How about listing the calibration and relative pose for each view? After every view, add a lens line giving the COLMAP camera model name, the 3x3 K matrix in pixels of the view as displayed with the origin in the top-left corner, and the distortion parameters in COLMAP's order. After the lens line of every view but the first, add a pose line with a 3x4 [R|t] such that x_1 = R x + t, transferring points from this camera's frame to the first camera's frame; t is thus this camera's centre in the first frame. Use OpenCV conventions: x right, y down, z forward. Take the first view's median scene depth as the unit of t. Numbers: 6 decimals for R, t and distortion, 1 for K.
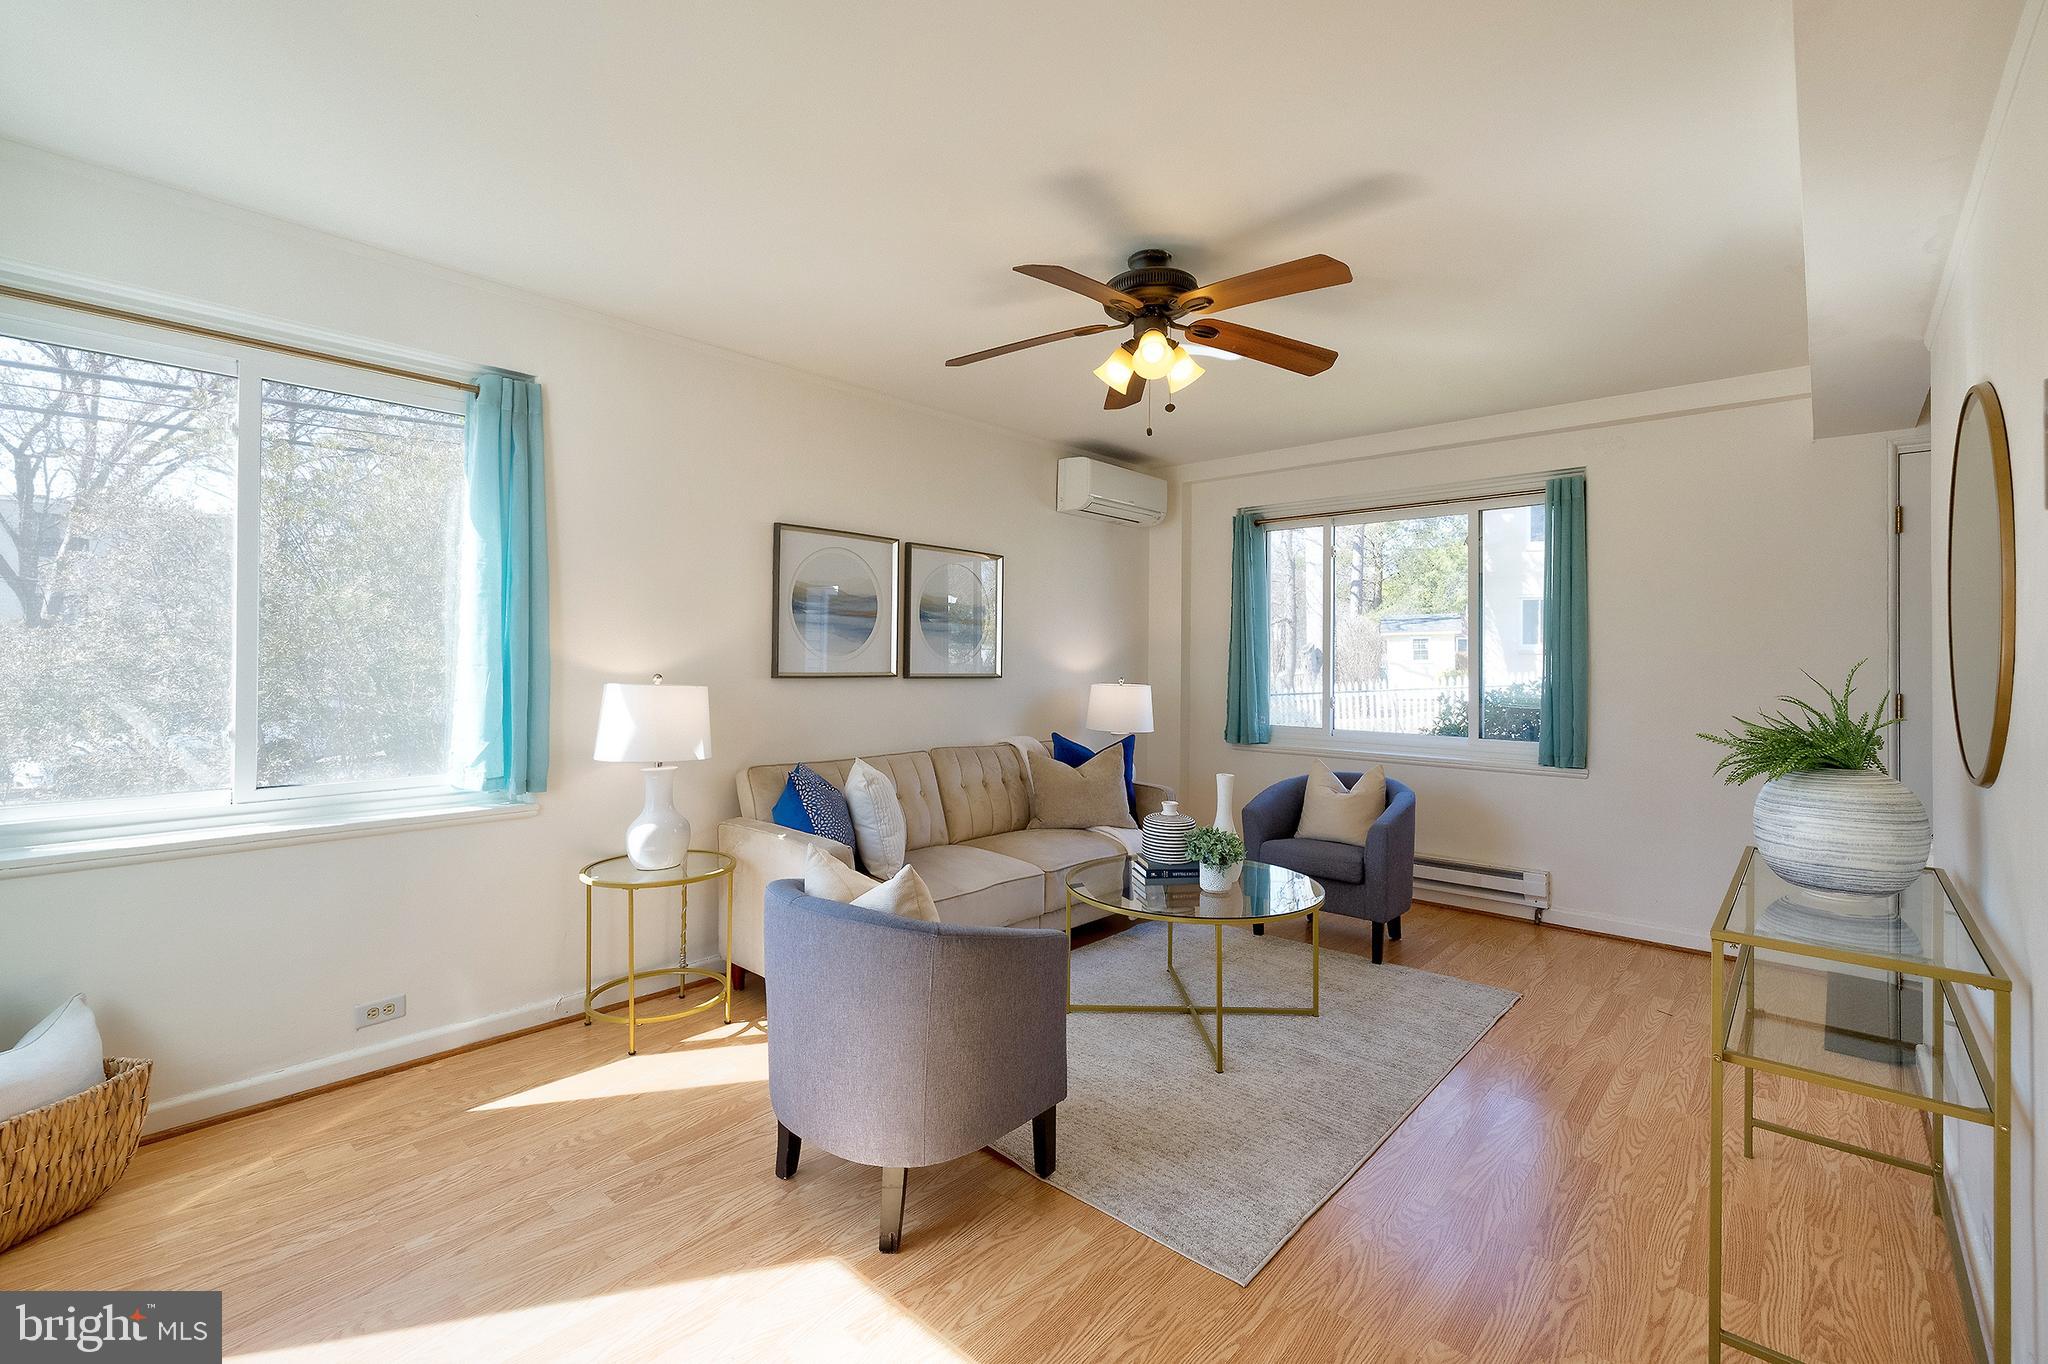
lens RADIAL K [[886.1, 0, 1024.9], [0, 886.1, 669.9], [0, 0, 1]] dist [0.001477, 0.000543]
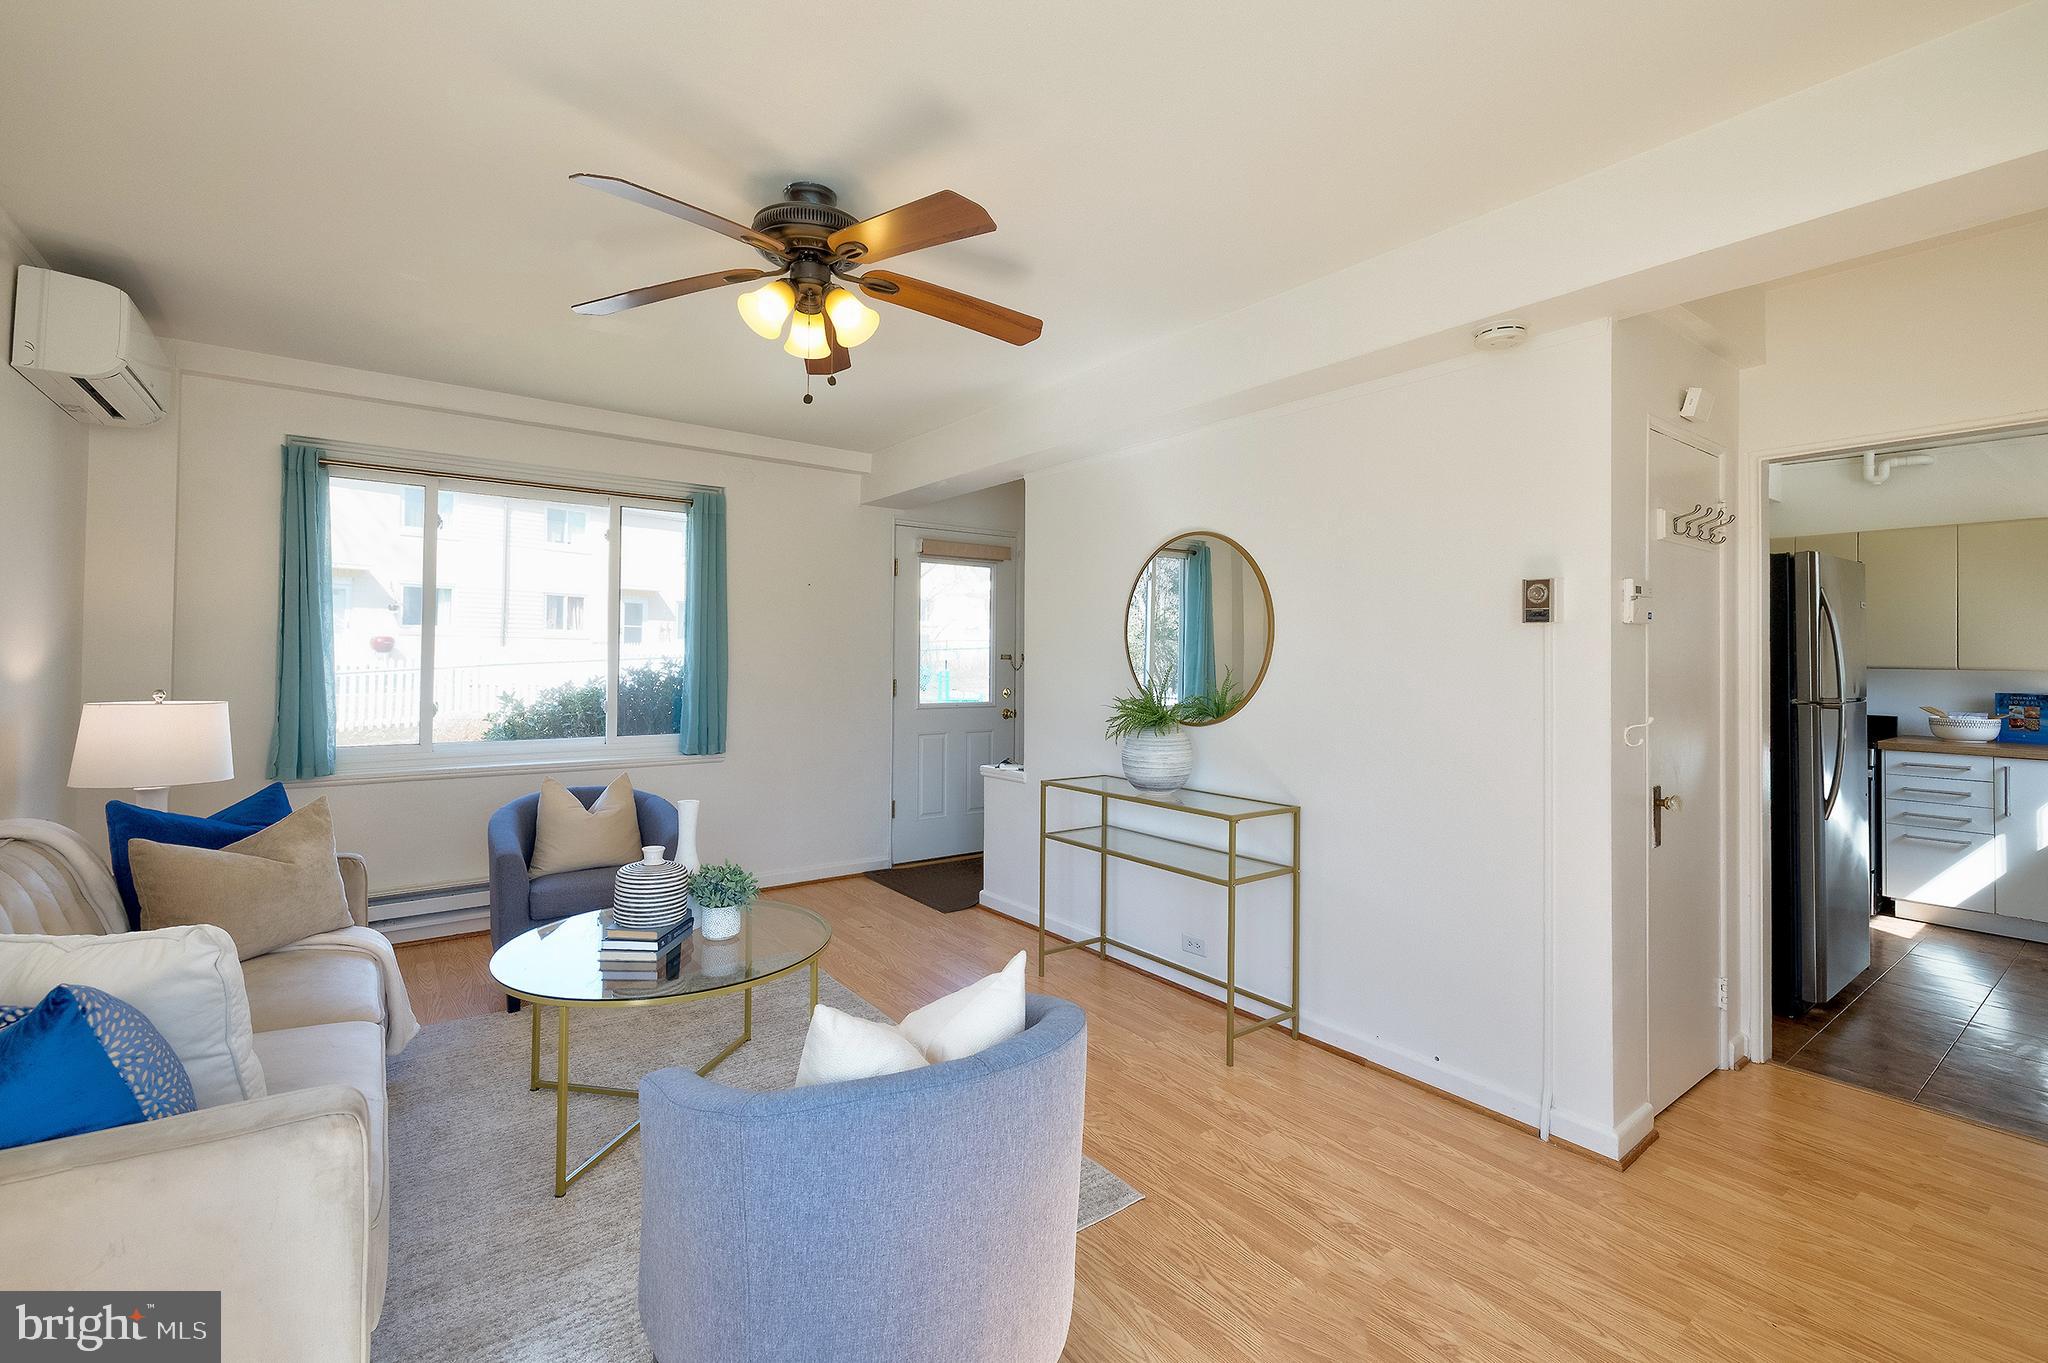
lens RADIAL K [[886.1, 0, 1024.9], [0, 886.1, 669.4], [0, 0, 1]] dist [0.001477, 0.000543]
pose [[0.198101, -0.025508, 0.979850, -0.371869], [-0.000104, 0.999661, 0.026044, -0.023244], [-0.980182, -0.005261, 0.198032, 0.359916]]
